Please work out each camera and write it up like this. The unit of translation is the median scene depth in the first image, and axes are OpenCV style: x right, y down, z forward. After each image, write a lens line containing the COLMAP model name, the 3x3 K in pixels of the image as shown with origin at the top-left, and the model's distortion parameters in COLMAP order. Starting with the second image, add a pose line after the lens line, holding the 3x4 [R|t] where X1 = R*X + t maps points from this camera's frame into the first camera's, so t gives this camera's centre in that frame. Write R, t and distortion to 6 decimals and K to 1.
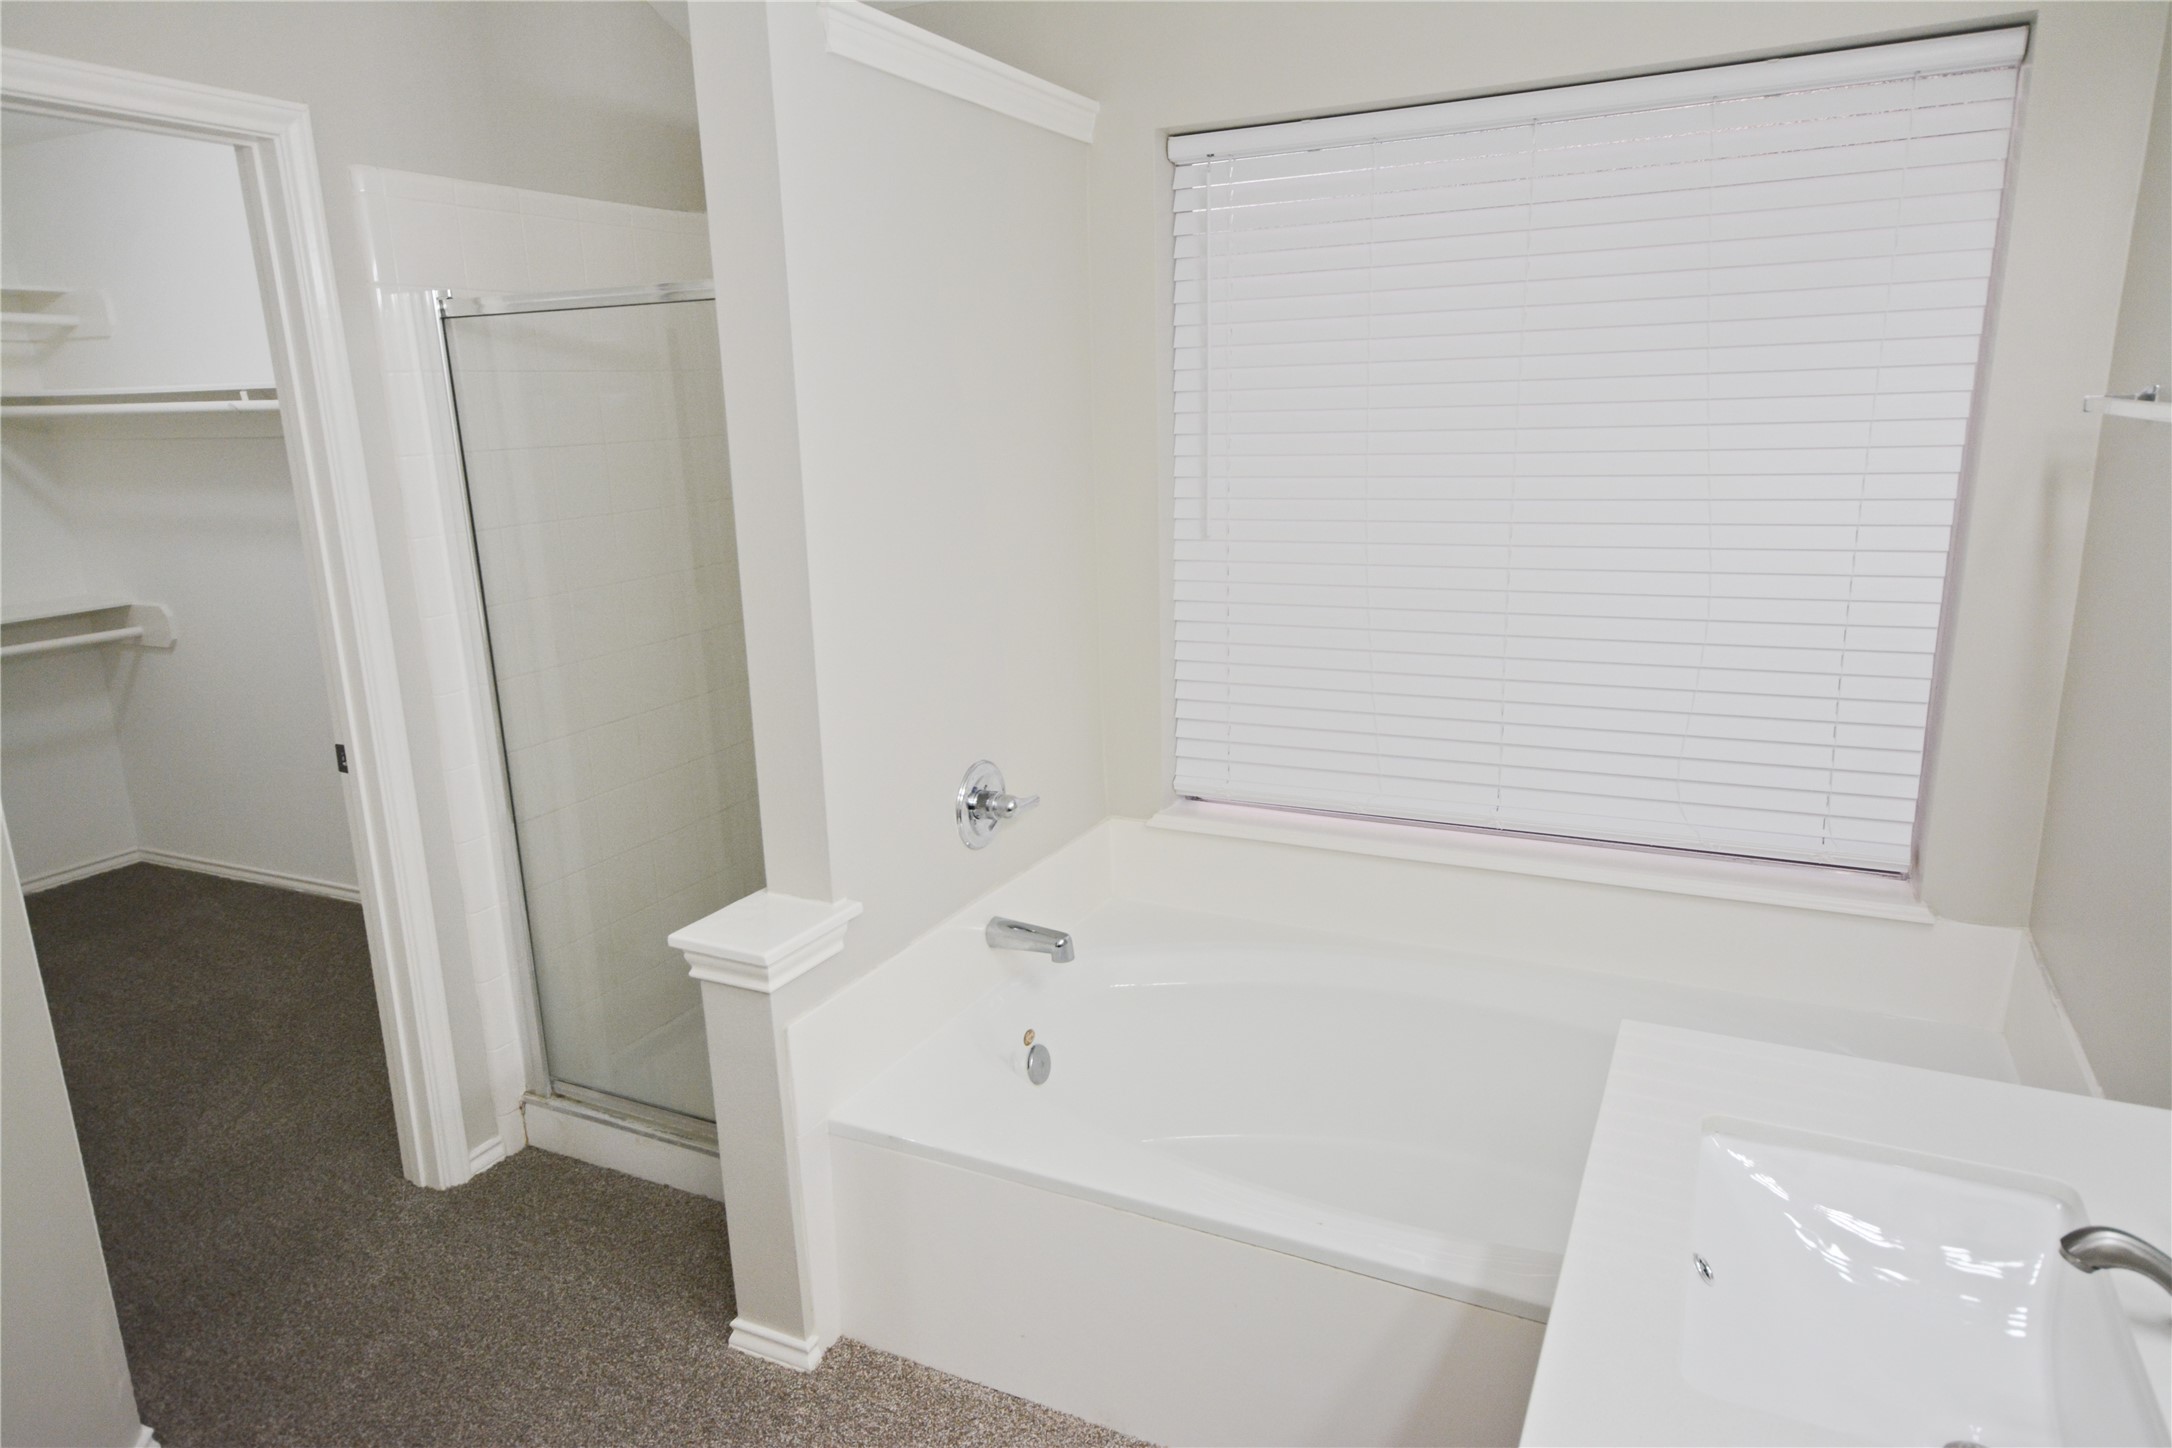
lens RADIAL K [[1365.6, 0, 1094.9], [0, 1365.6, 731.5], [0, 0, 1]] dist [0.030280, 0.001010]
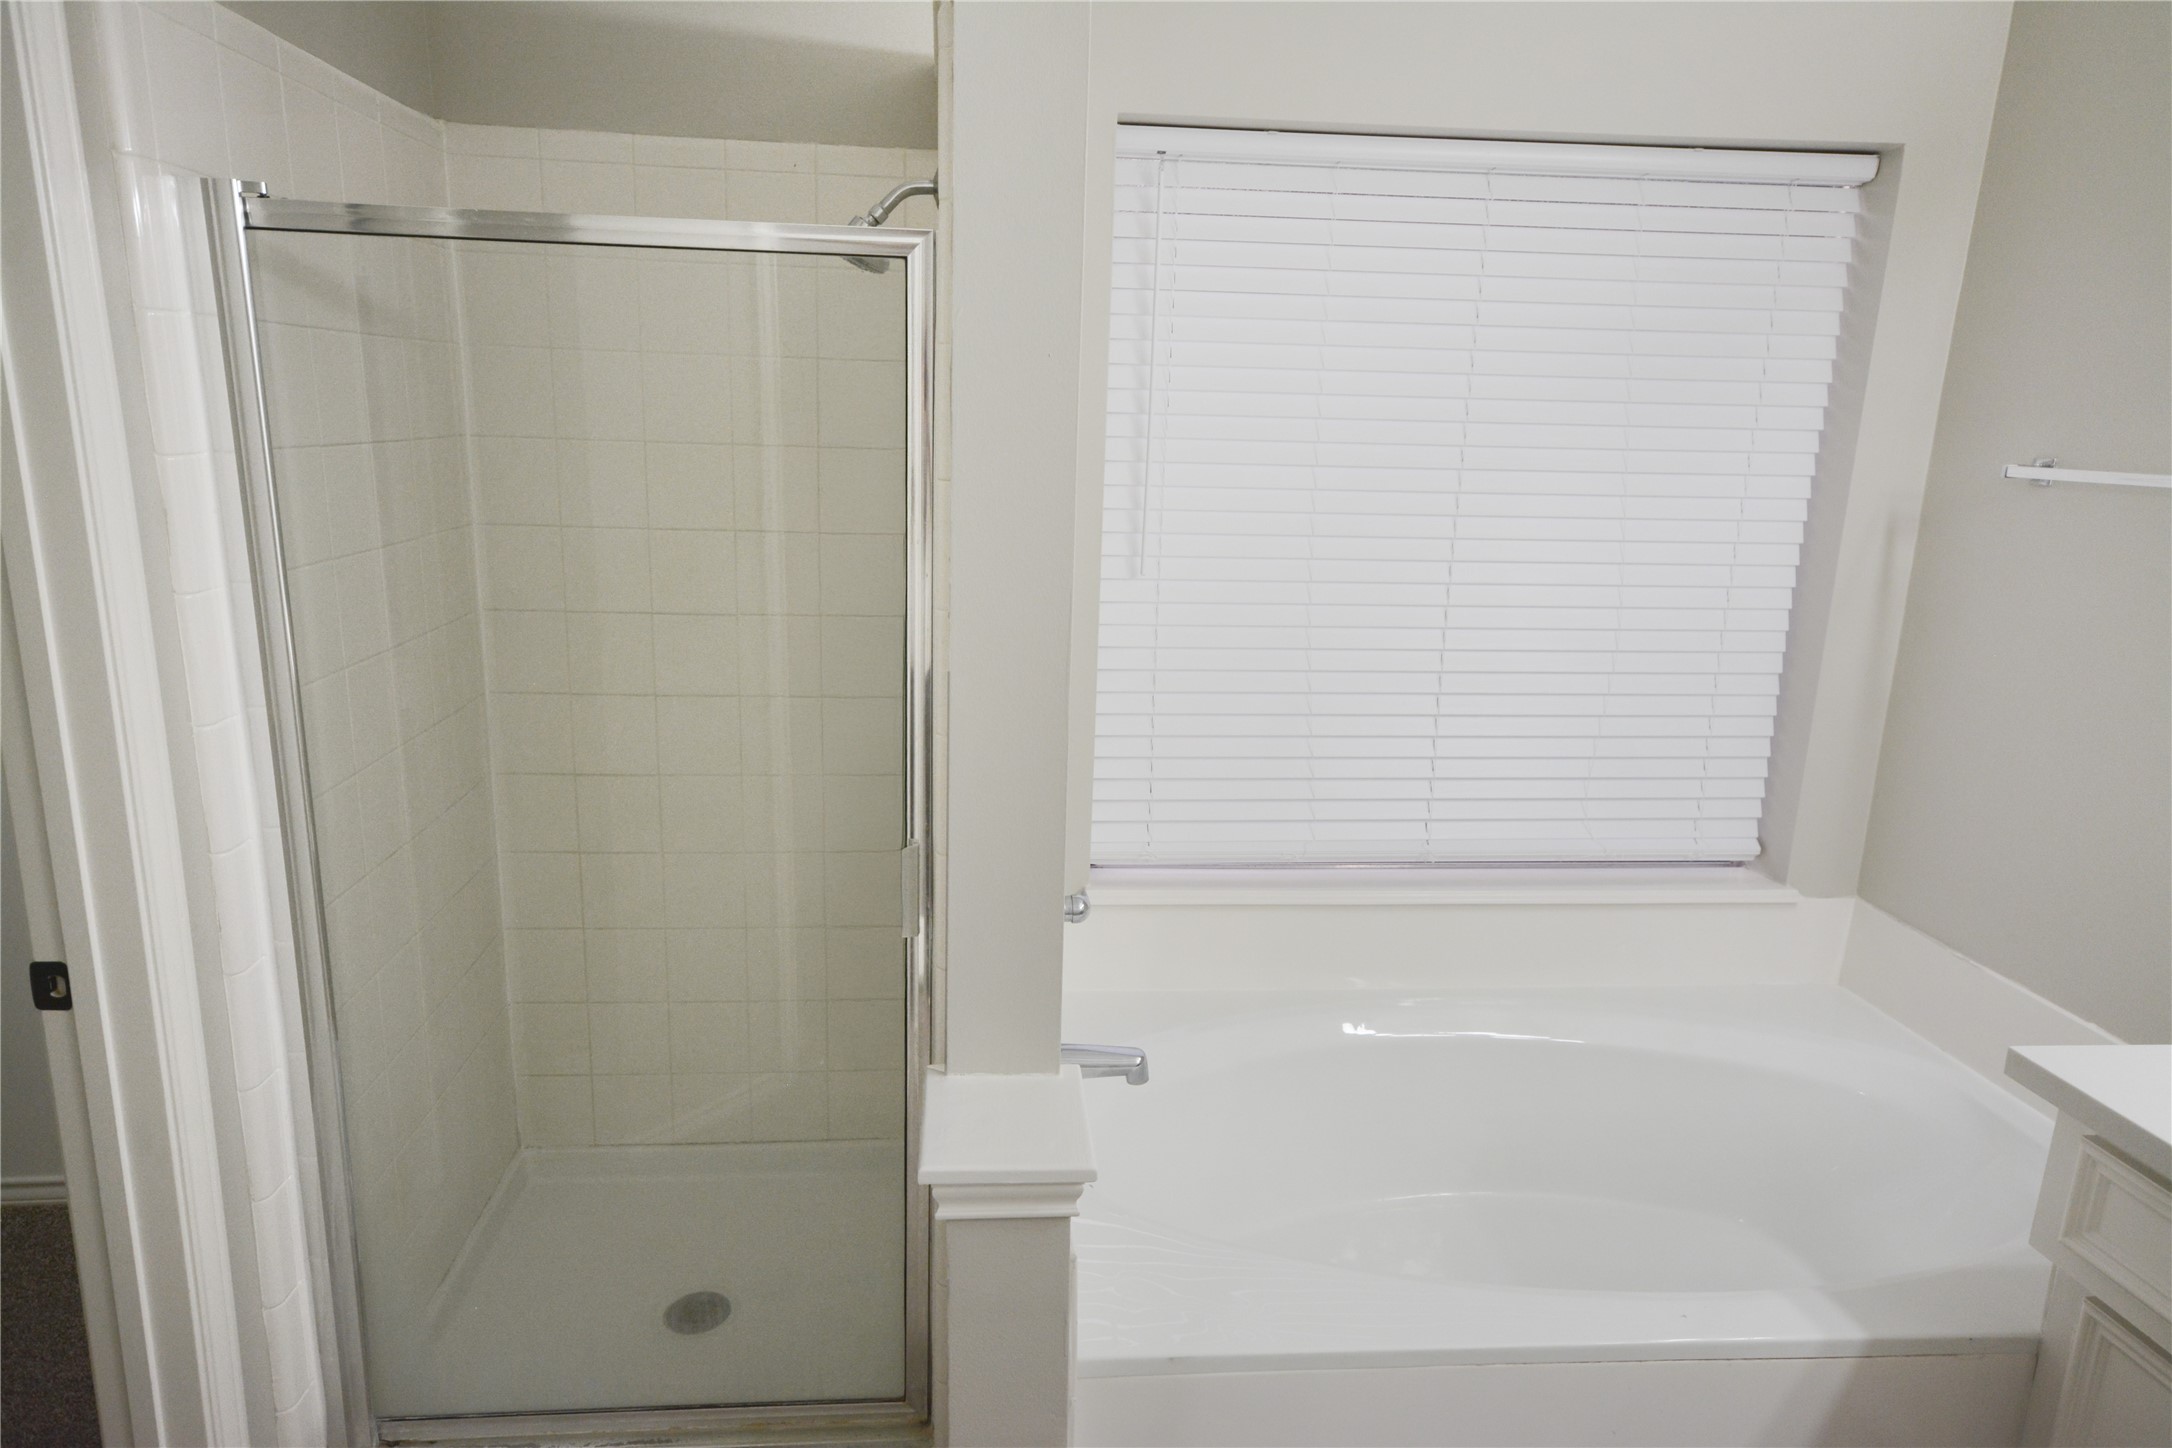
lens RADIAL K [[1365.6, 0, 1094.9], [0, 1365.6, 731.5], [0, 0, 1]] dist [0.030280, 0.001010]
pose [[0.848505, -0.068168, 0.524779, -0.492667], [0.072211, 0.997307, 0.012791, -0.062902], [-0.524238, 0.027042, 0.851142, 0.301010]]
